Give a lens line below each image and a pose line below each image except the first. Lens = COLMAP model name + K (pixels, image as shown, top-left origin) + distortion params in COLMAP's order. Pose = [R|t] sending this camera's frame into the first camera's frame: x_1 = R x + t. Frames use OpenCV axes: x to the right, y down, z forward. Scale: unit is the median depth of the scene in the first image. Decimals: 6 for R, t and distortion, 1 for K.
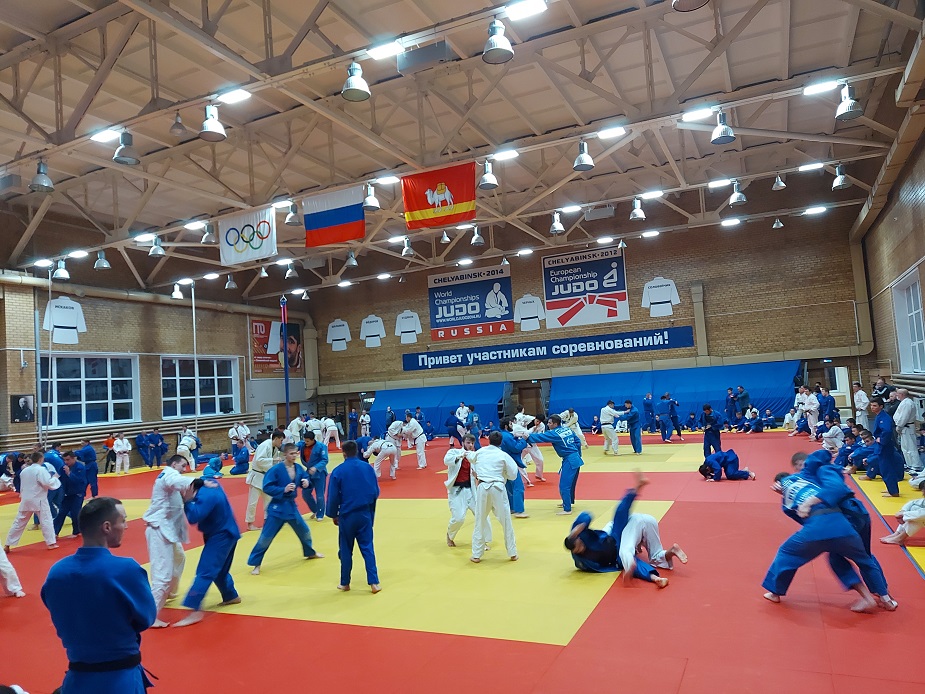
lens RADIAL K [[667.1, 0, 467.4], [0, 667.1, 350.2], [0, 0, 1]] dist [0.102637, -0.108155]
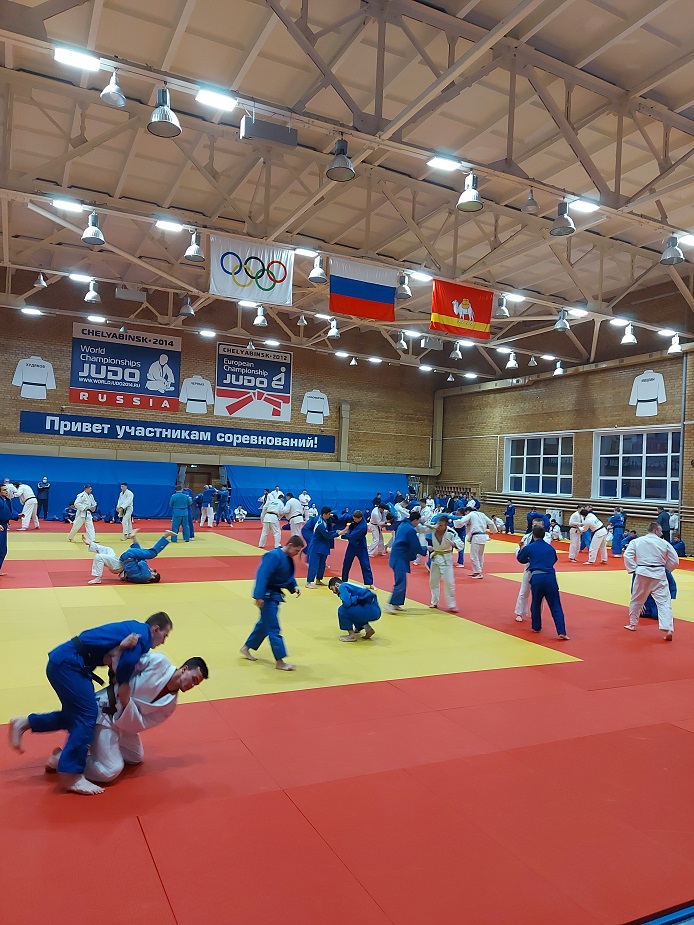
lens RADIAL K [[667.1, 0, 346.0], [0, 667.1, 466.4], [0, 0, 1]] dist [0.102637, -0.108155]
pose [[0.606337, 0.112044, 0.787275, -0.549558], [-0.137119, 0.989926, -0.035280, 0.053028], [-0.783297, -0.086559, 0.615592, 0.232059]]
